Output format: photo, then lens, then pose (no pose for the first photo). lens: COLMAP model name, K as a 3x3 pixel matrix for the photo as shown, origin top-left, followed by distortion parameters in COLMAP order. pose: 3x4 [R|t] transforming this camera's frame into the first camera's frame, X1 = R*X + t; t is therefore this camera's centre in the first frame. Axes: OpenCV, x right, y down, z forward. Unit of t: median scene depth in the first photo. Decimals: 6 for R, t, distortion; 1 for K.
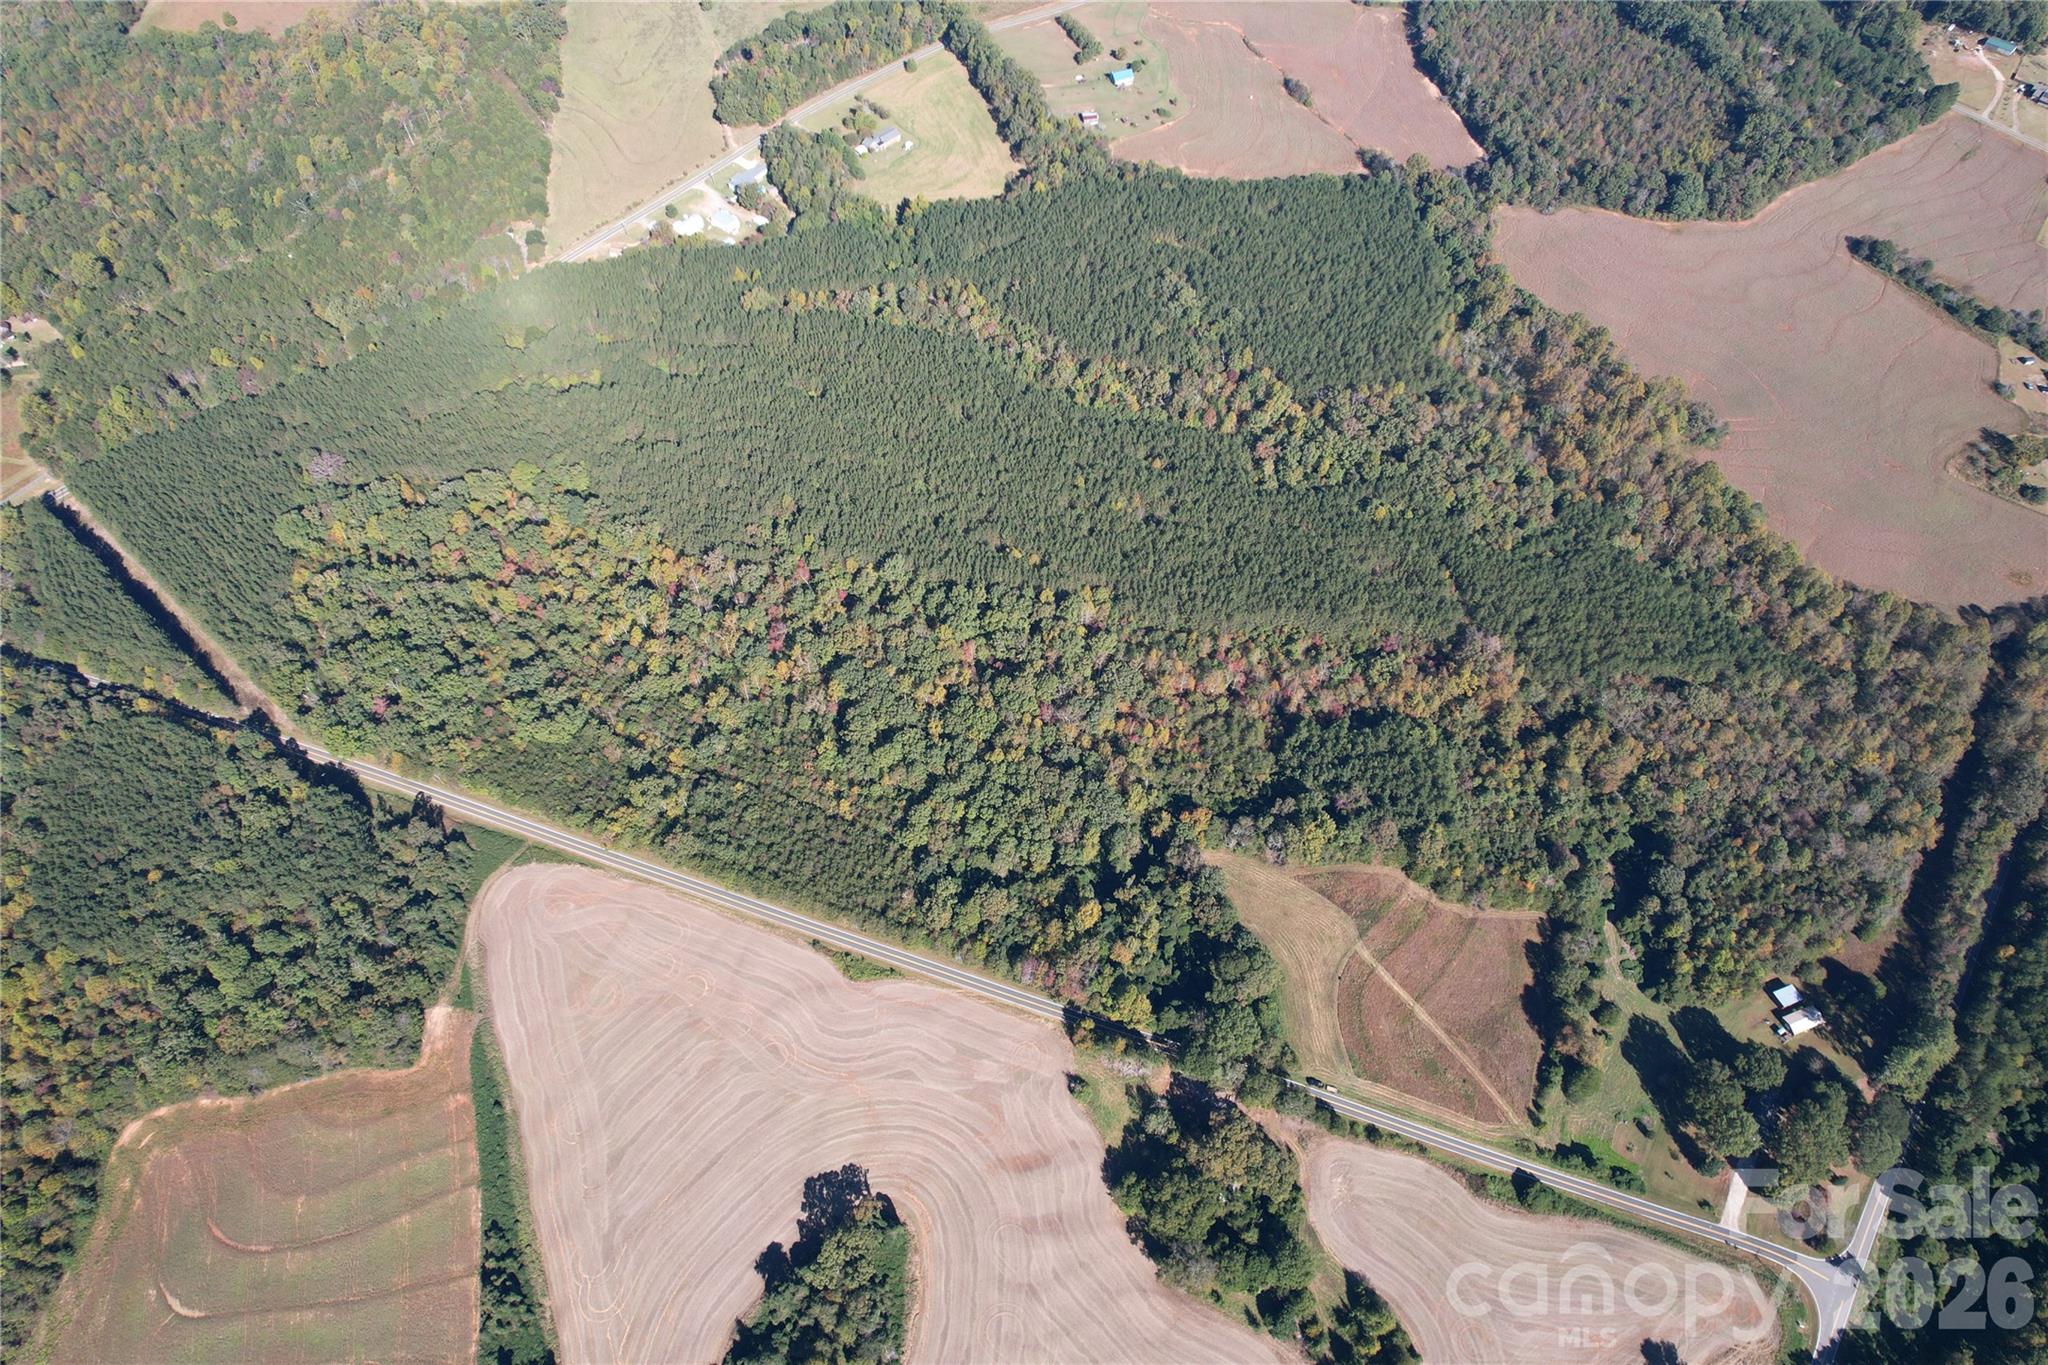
lens RADIAL K [[1311.1, 0, 1035.0], [0, 1311.1, 689.2], [0, 0, 1]] dist [-0.073758, 0.068697]
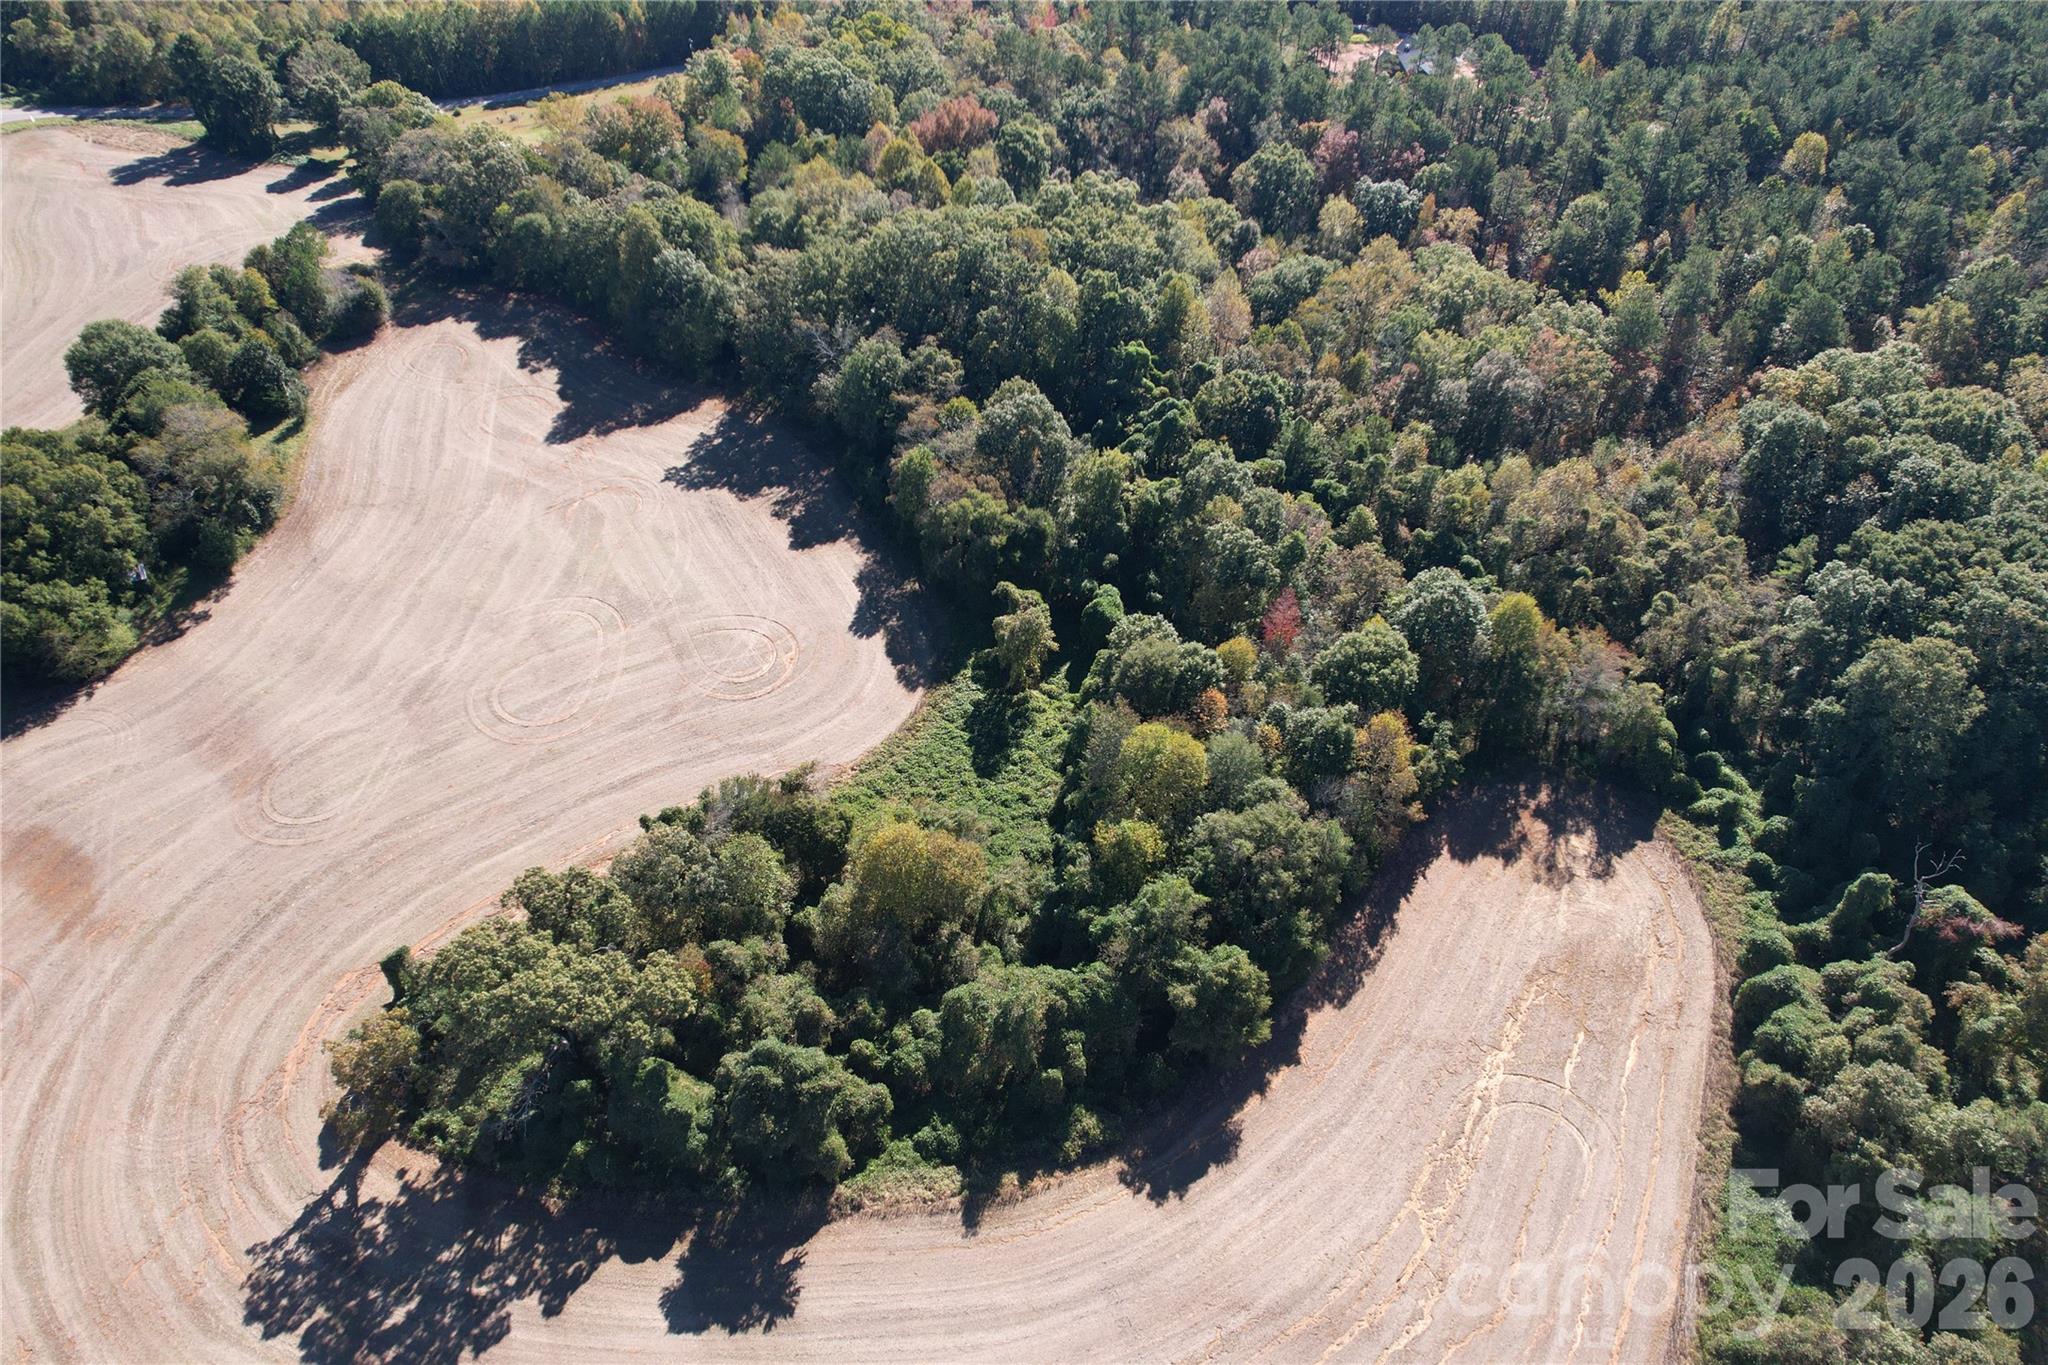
lens RADIAL K [[1311.1, 0, 1038.5], [0, 1311.1, 686.4], [0, 0, 1]] dist [-0.073758, 0.068697]
pose [[-0.666378, -0.512622, 0.541441, -0.308479], [0.618998, 0.024485, 0.785011, 0.266887], [-0.415671, 0.858265, 0.300996, 0.767867]]
